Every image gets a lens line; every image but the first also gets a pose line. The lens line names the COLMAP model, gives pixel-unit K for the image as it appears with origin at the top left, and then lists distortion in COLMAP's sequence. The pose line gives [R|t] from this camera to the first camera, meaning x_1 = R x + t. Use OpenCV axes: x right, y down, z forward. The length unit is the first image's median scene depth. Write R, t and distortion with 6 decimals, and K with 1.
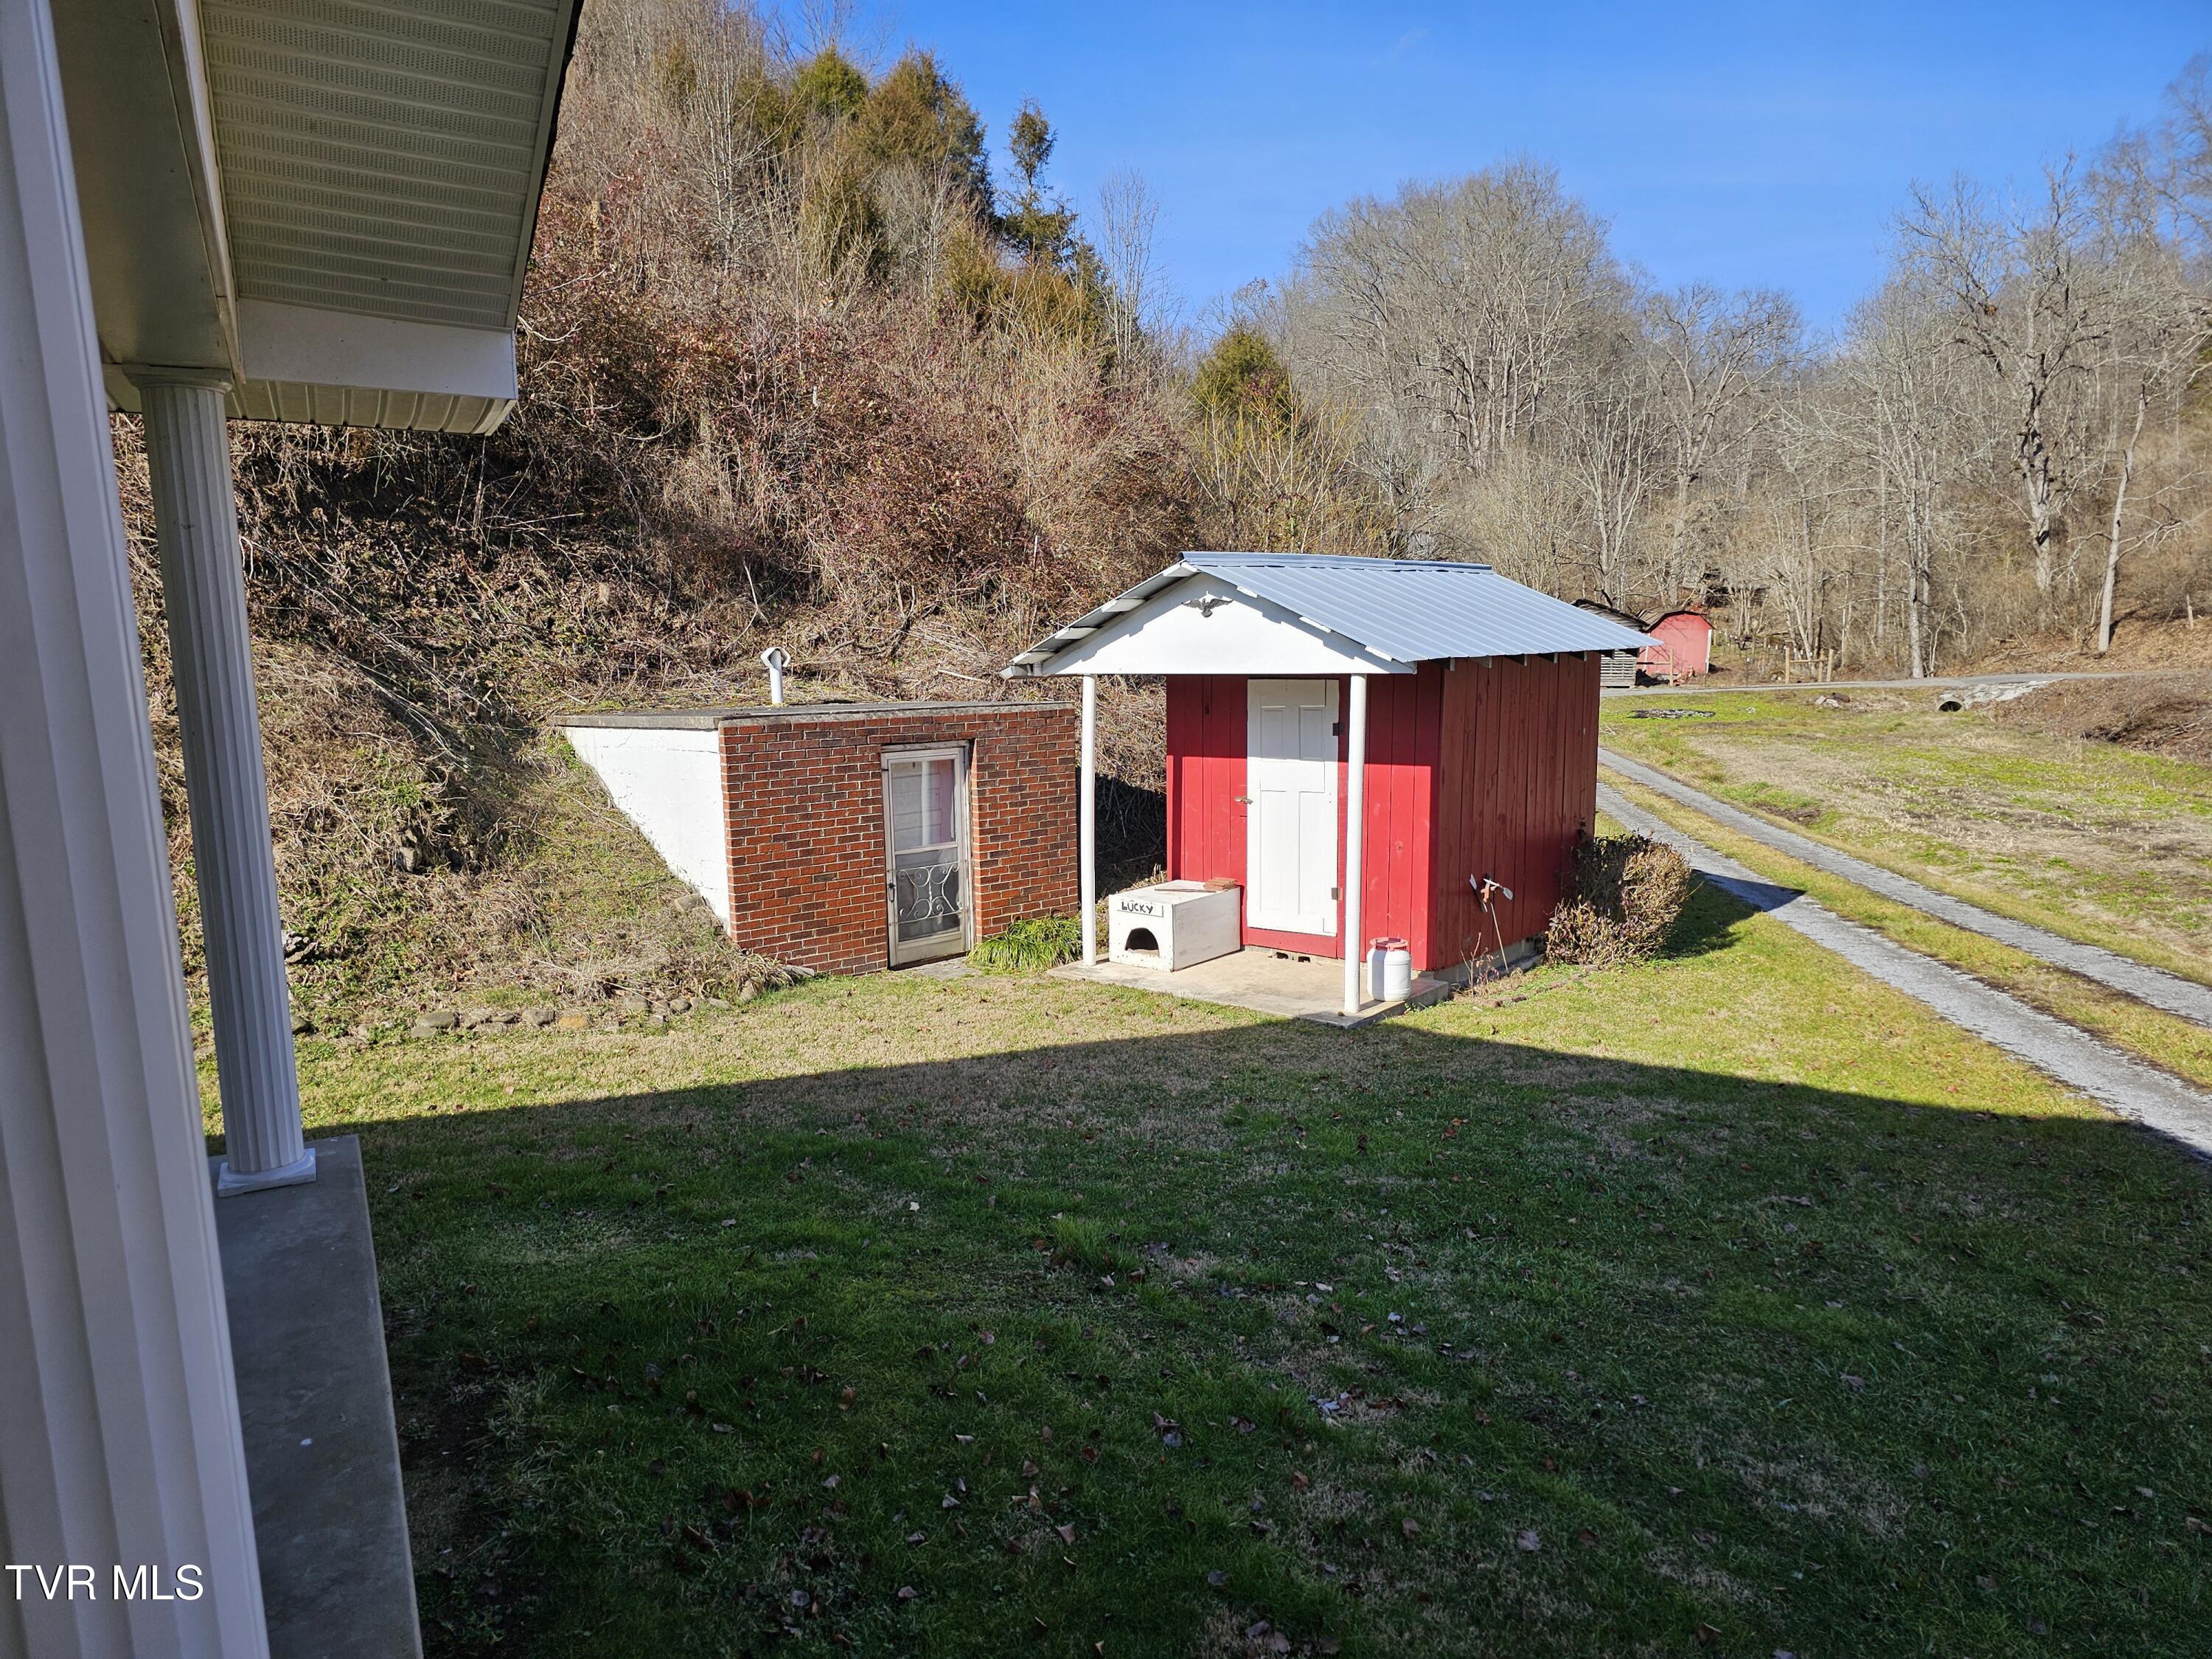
lens RADIAL K [[1467.3, 0, 1106.0], [0, 1467.3, 829.5], [0, 0, 1]] dist [0.004314, 0.002010]
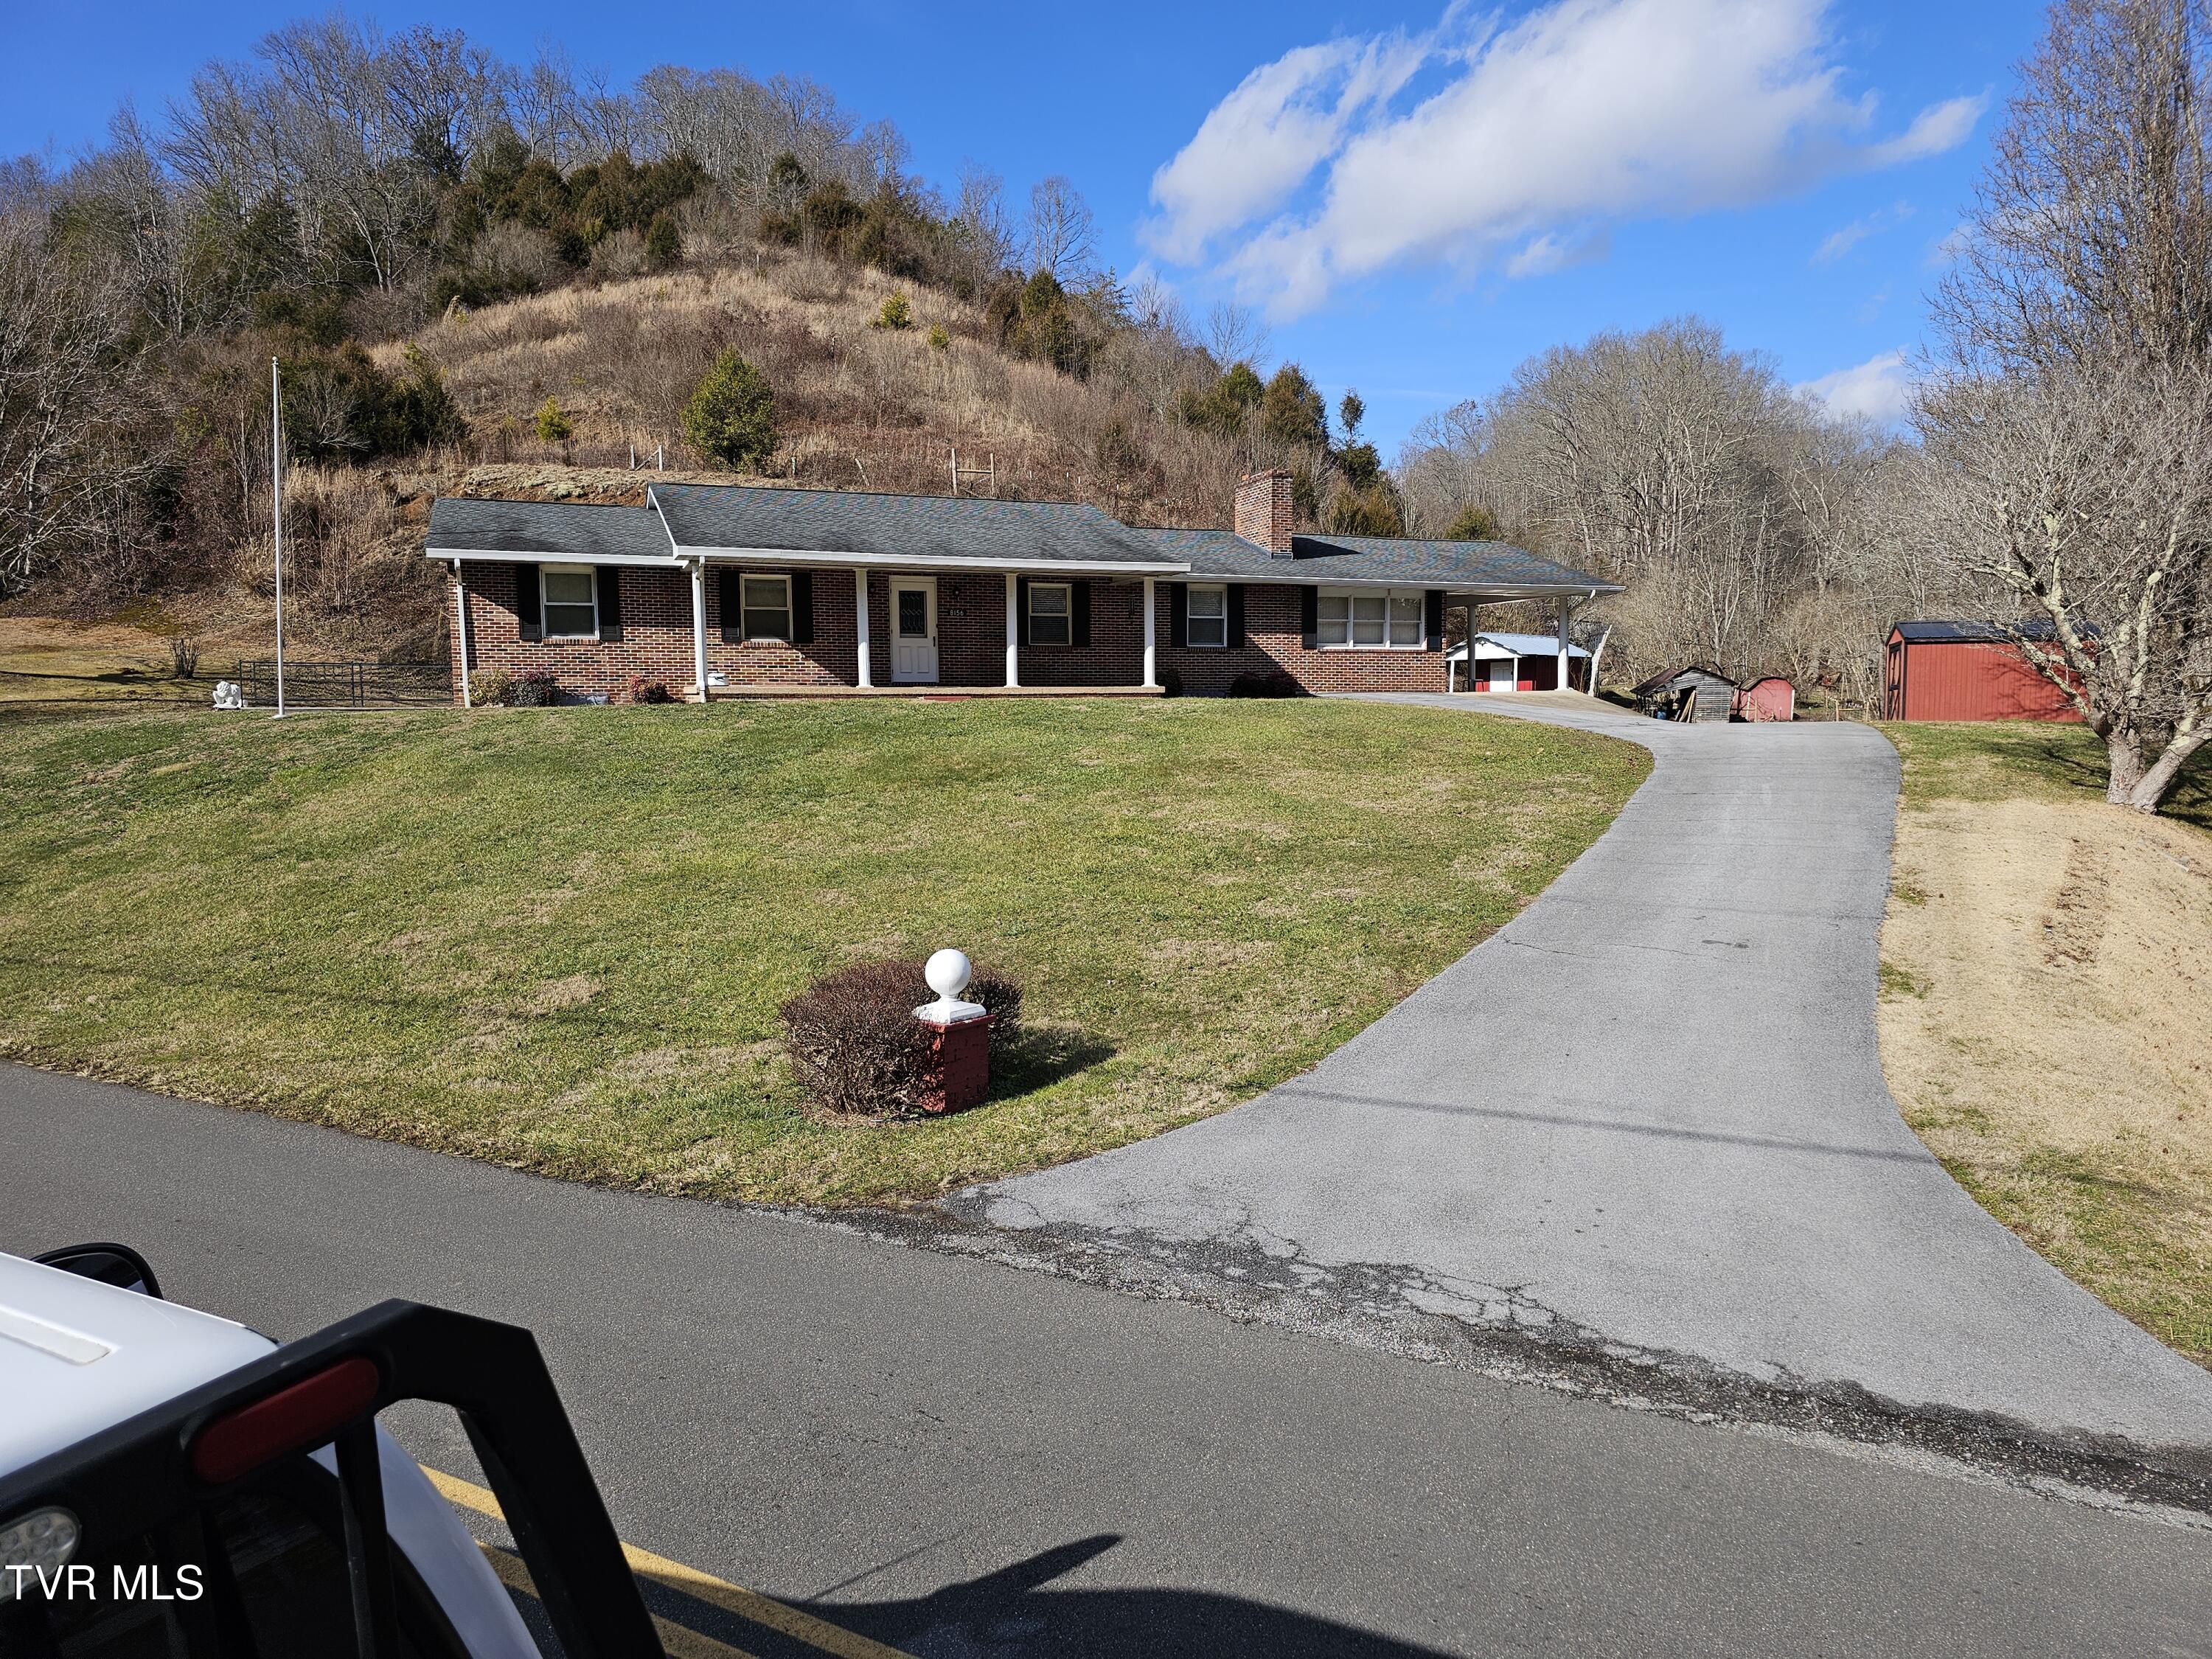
lens RADIAL K [[1467.3, 0, 1106.0], [0, 1467.3, 829.5], [0, 0, 1]] dist [0.004314, 0.002010]
pose [[0.991097, 0.015341, -0.132252, -0.103545], [-0.023068, 0.998103, -0.057089, 0.153031], [0.131126, 0.059632, 0.989571, -0.788480]]
